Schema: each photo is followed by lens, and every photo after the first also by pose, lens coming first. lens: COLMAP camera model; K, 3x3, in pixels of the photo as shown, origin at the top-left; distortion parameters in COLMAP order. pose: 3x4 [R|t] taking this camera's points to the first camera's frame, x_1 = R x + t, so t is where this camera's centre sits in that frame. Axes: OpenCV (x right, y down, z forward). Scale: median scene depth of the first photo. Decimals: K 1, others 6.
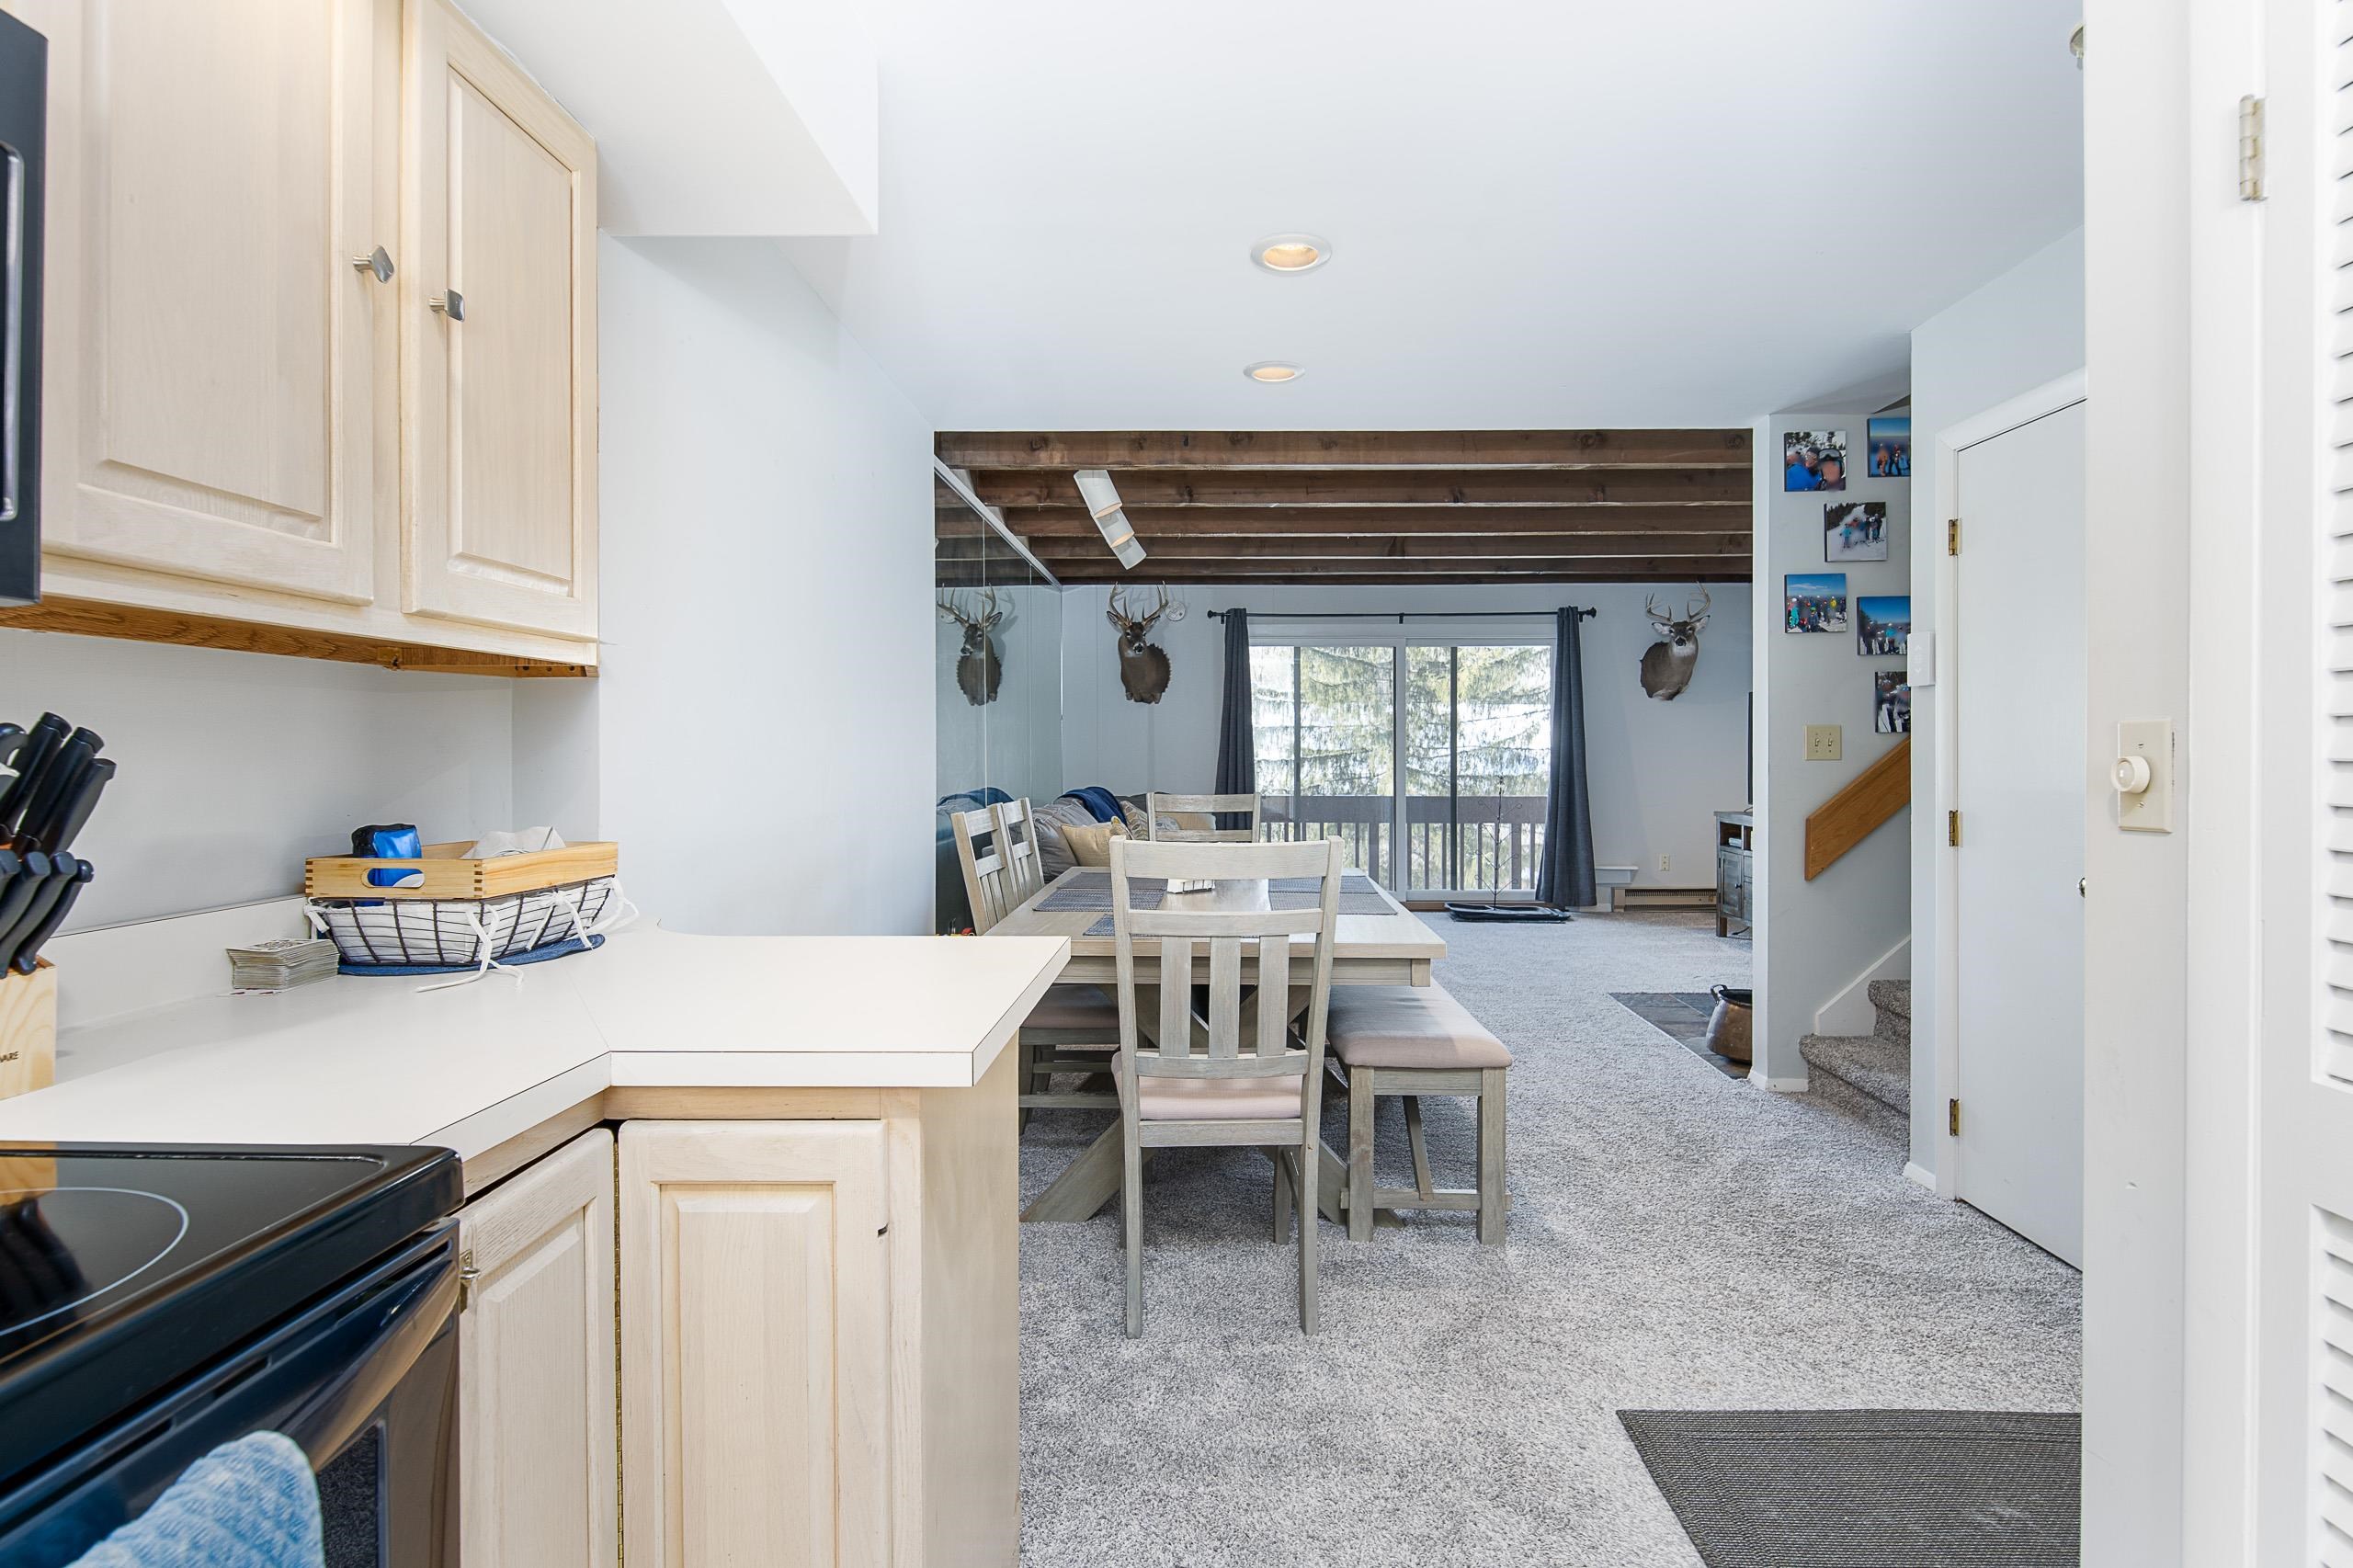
lens RADIAL K [[1195.5, 0, 1182.3], [0, 1195.5, 750.9], [0, 0, 1]] dist [0.001391, -0.000278]
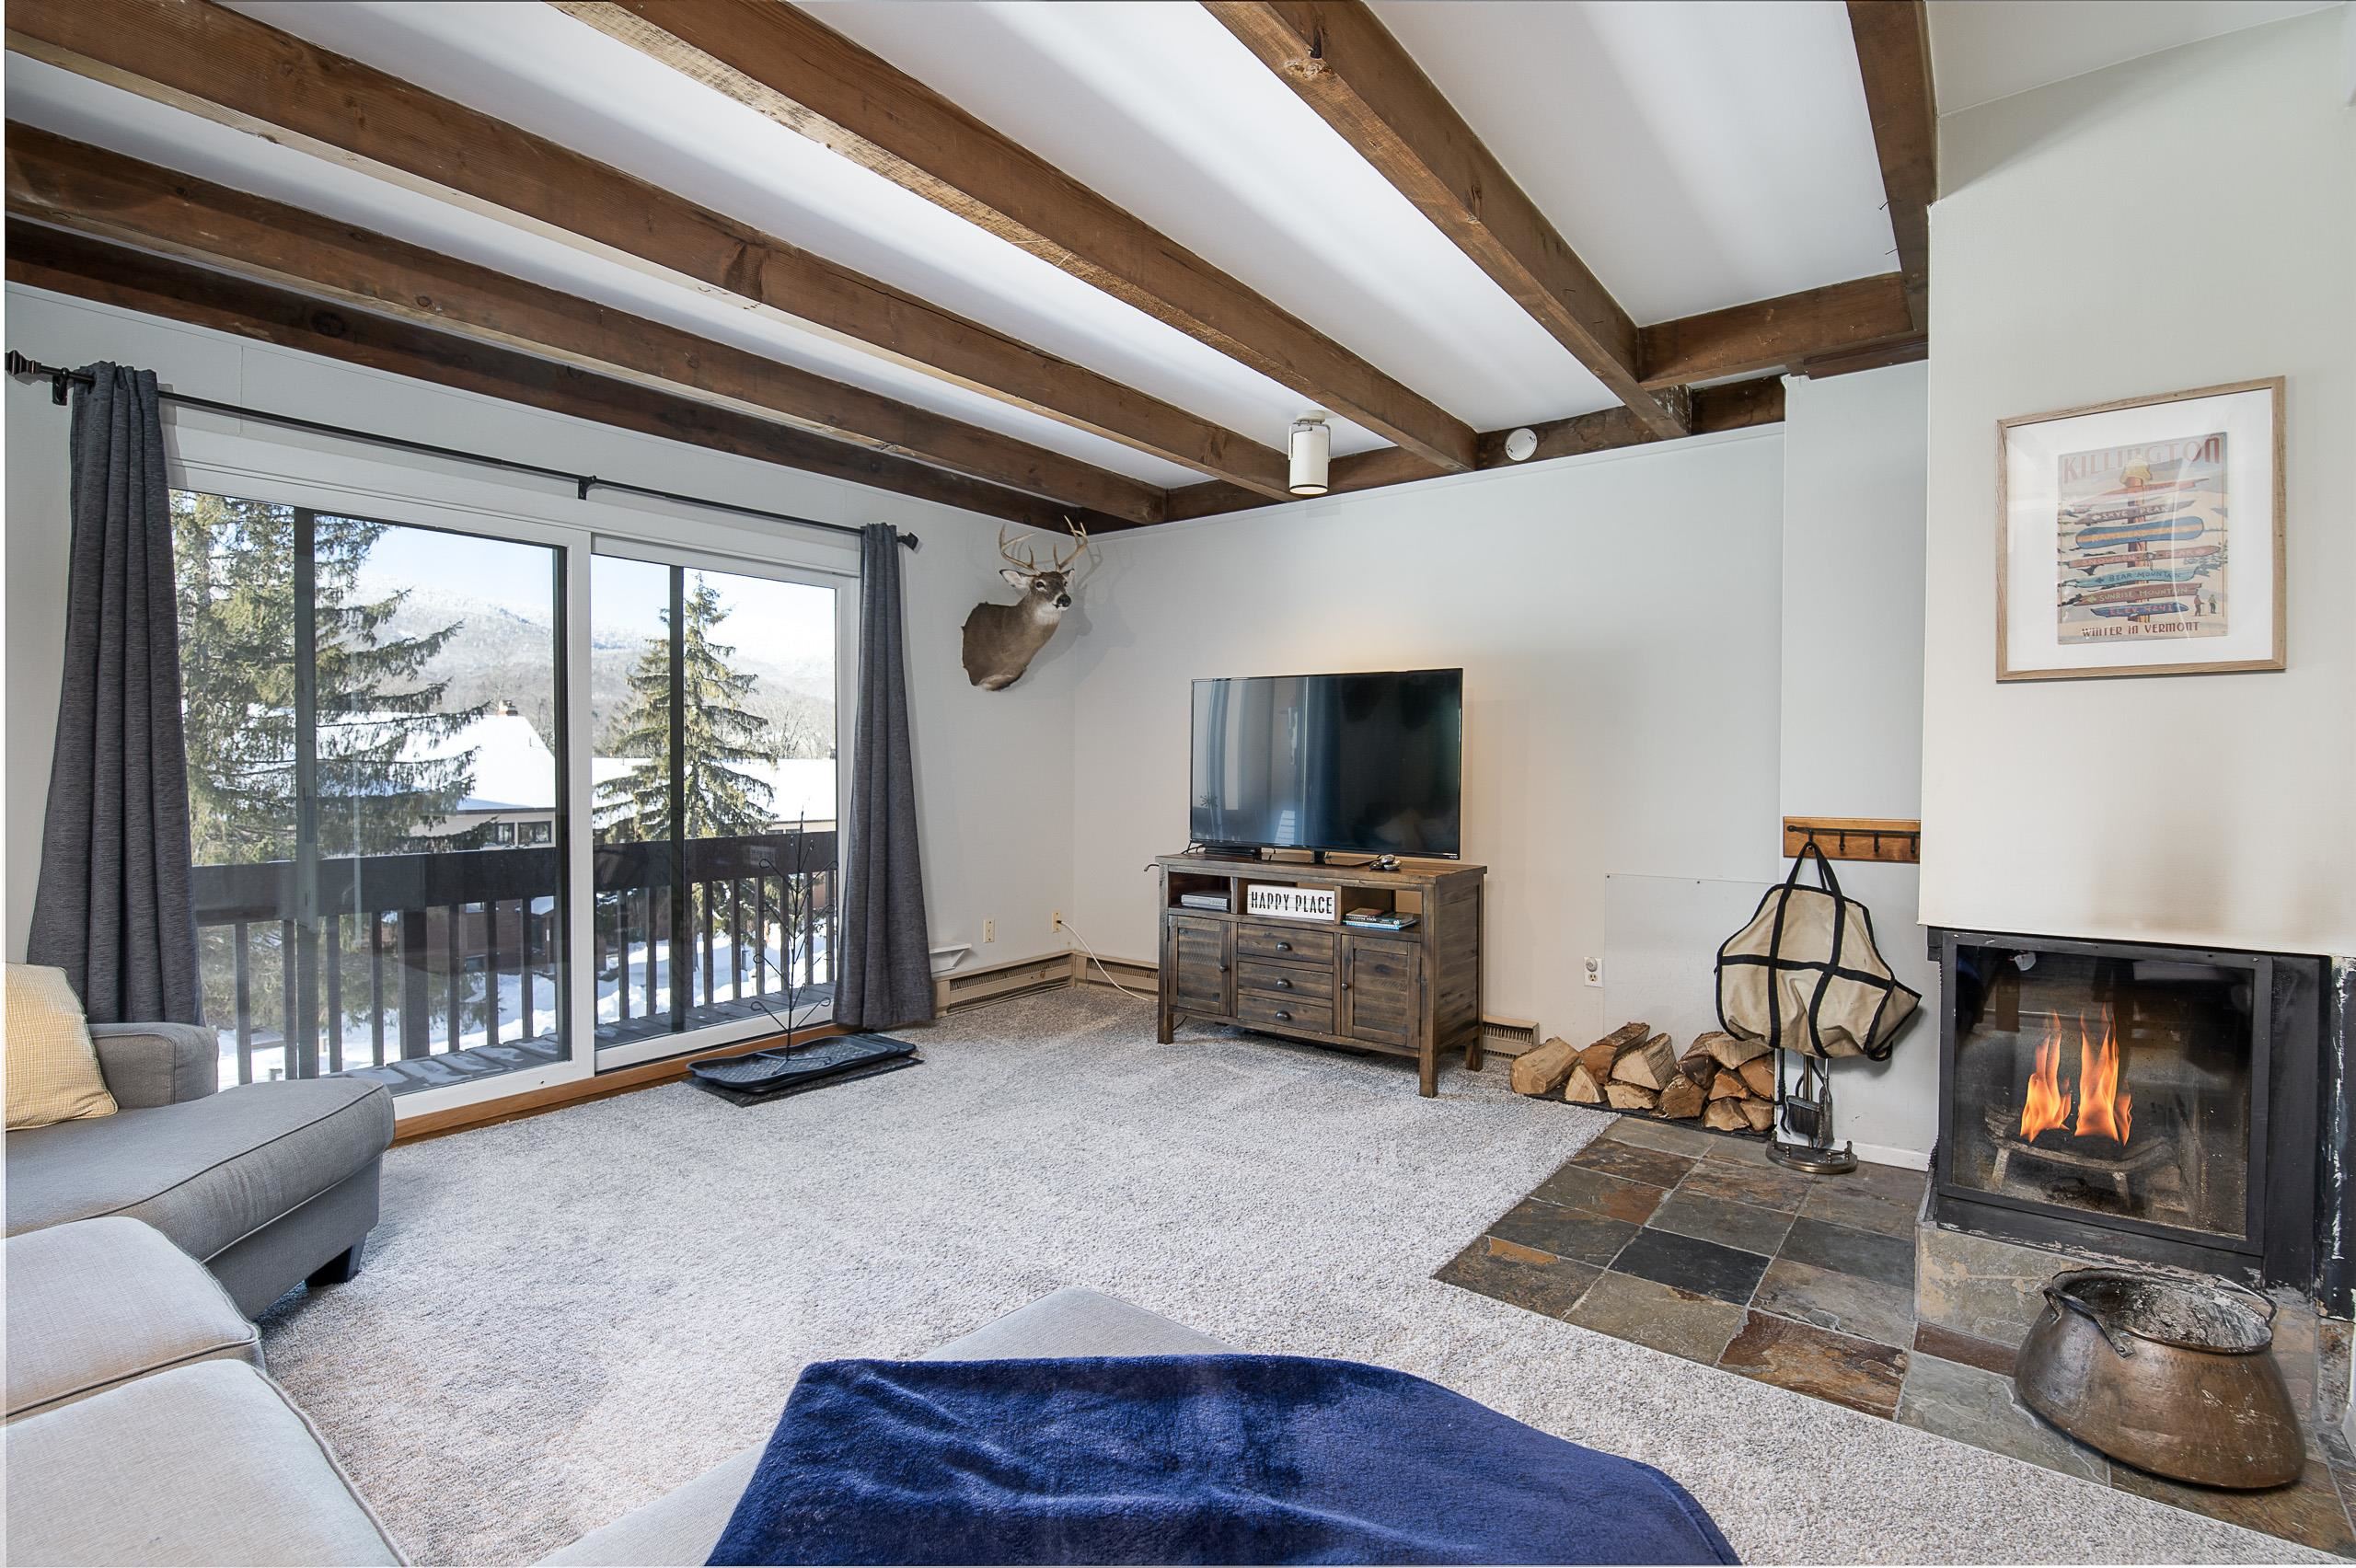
lens RADIAL K [[1082.7, 0, 1173.4], [0, 1082.7, 783.8], [0, 0, 1]] dist [0.008182, -0.013798]
pose [[0.578401, -0.015668, 0.815602, -0.035674], [0.001190, 0.999831, 0.018363, -0.000879], [-0.815752, -0.009650, 0.578321, 0.569343]]
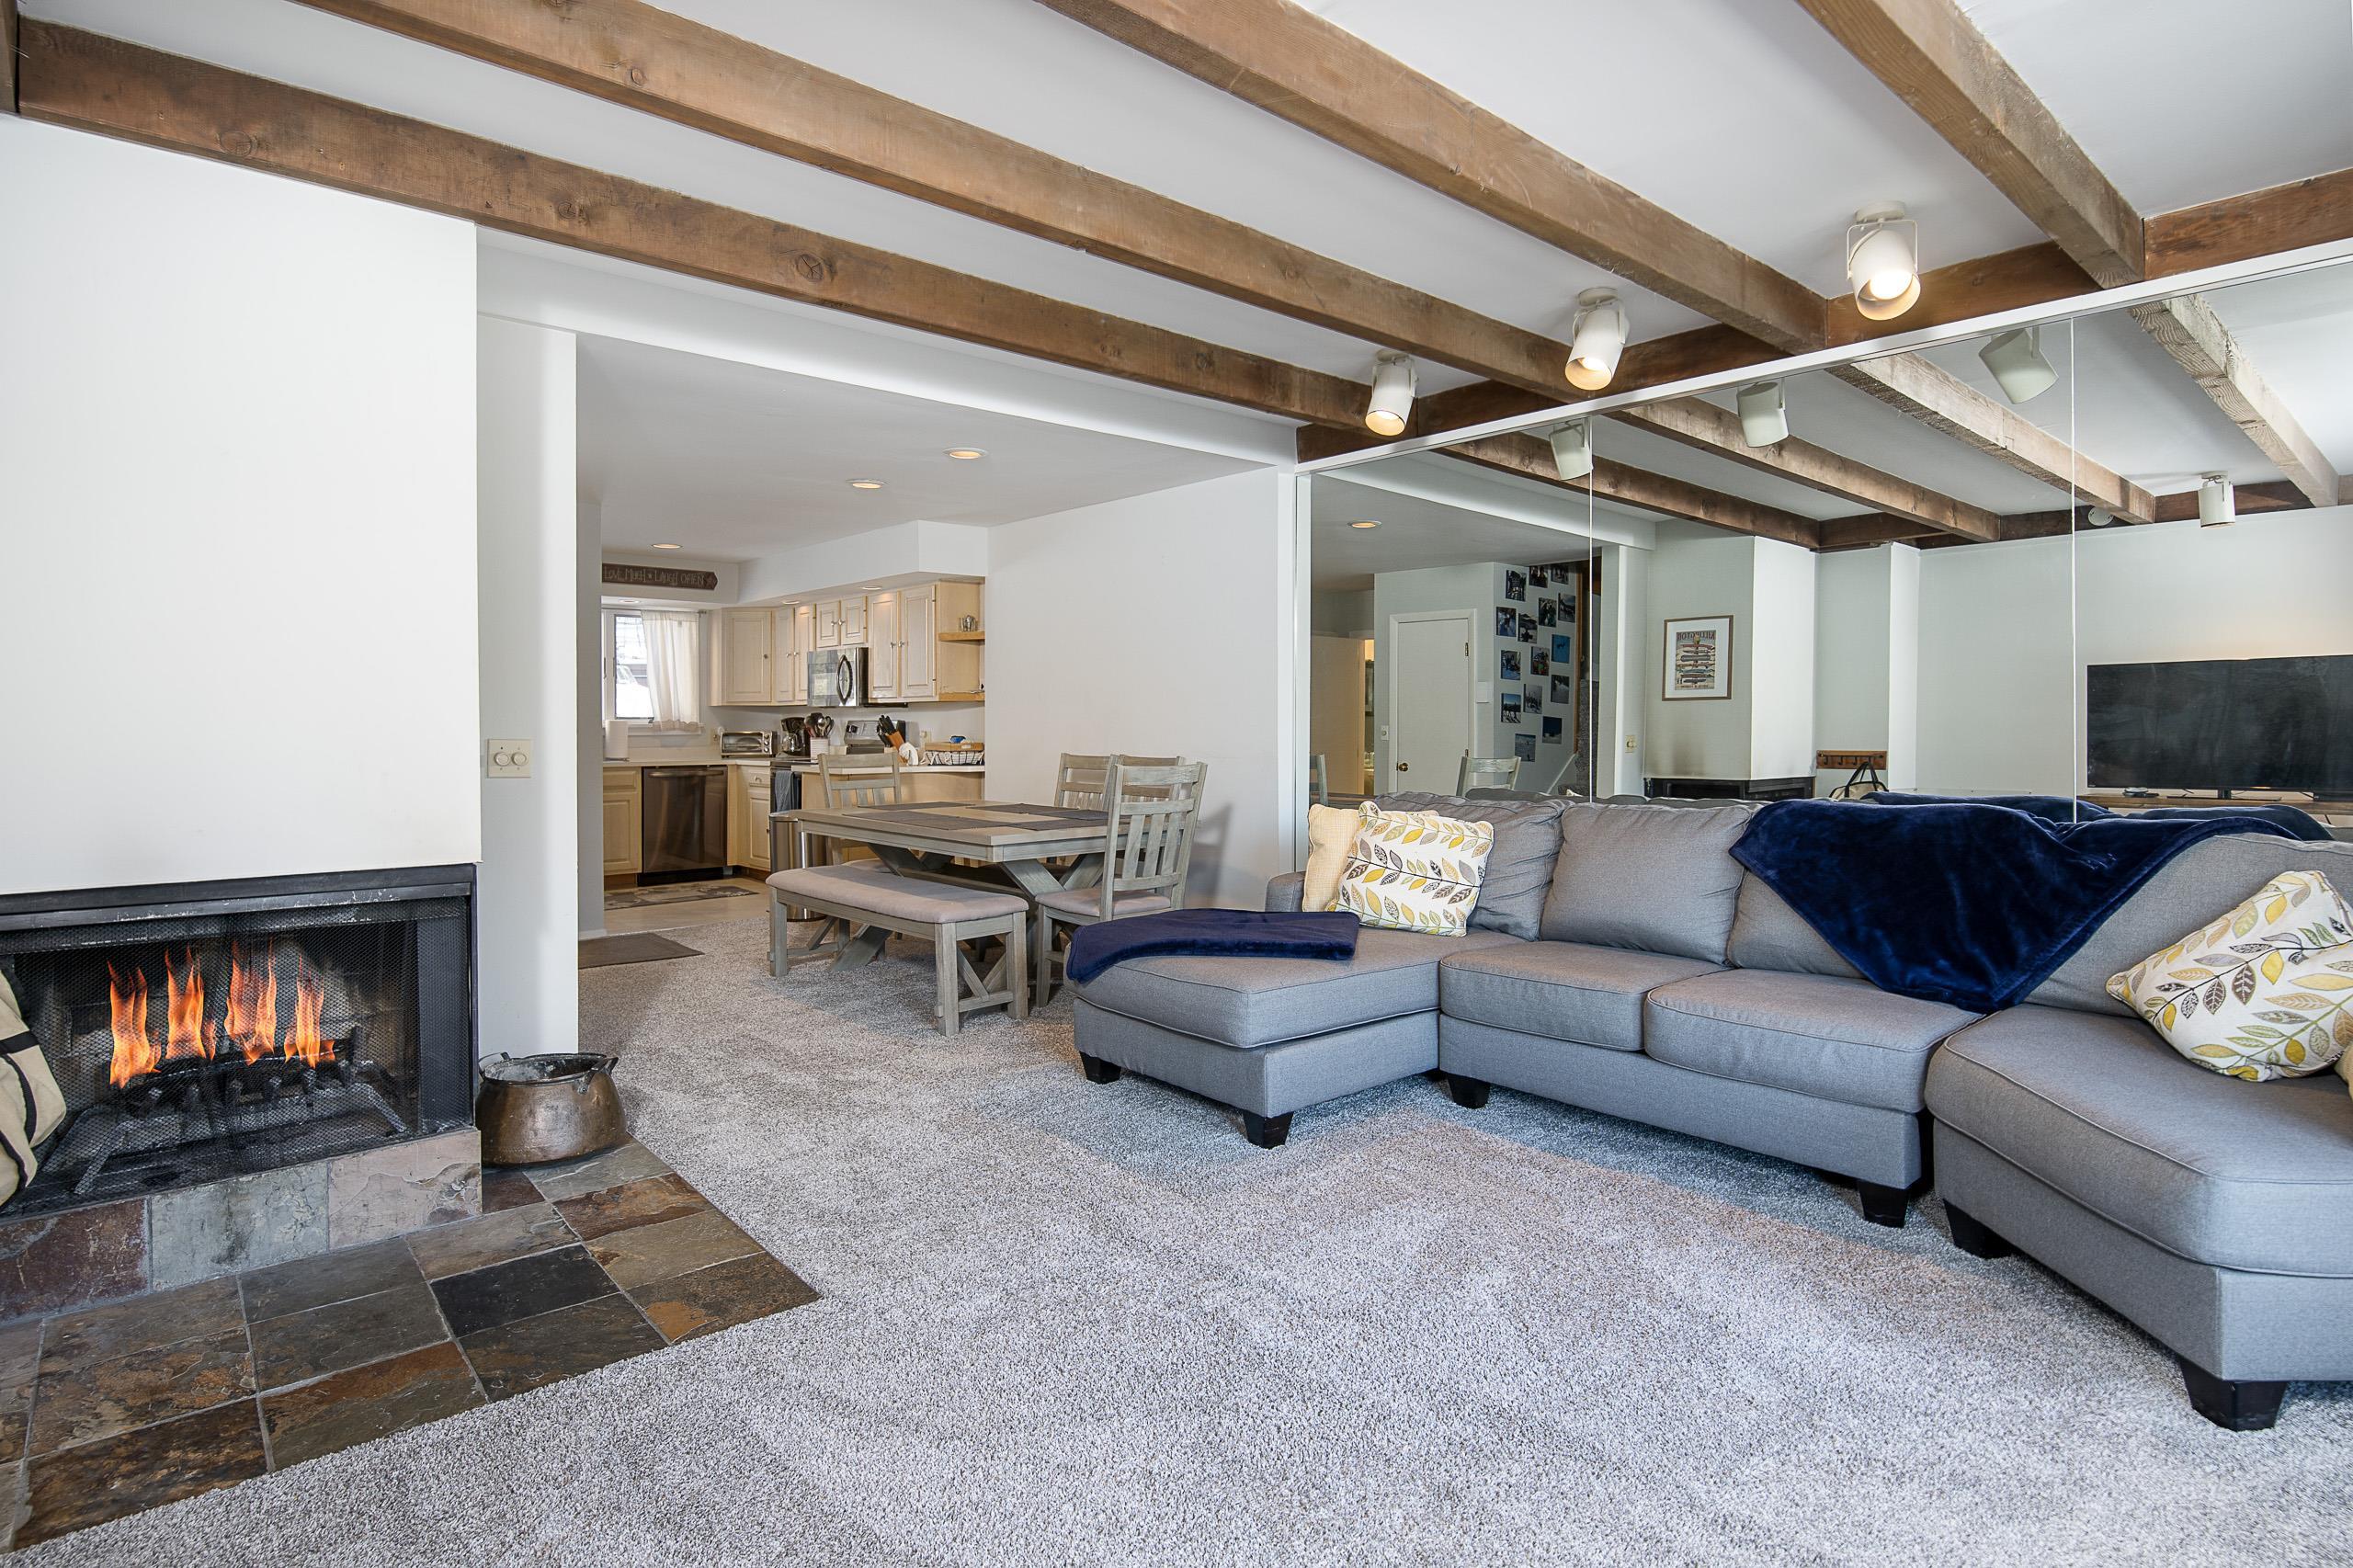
lens RADIAL K [[1243.9, 0, 1175.9], [0, 1243.9, 750.2], [0, 0, 1]] dist [0.004359, 0.001301]
pose [[-0.725025, 0.017023, -0.688512, 0.381722], [-0.000466, 0.999682, 0.025207, 0.000133], [0.688722, 0.018596, -0.724787, 0.950322]]
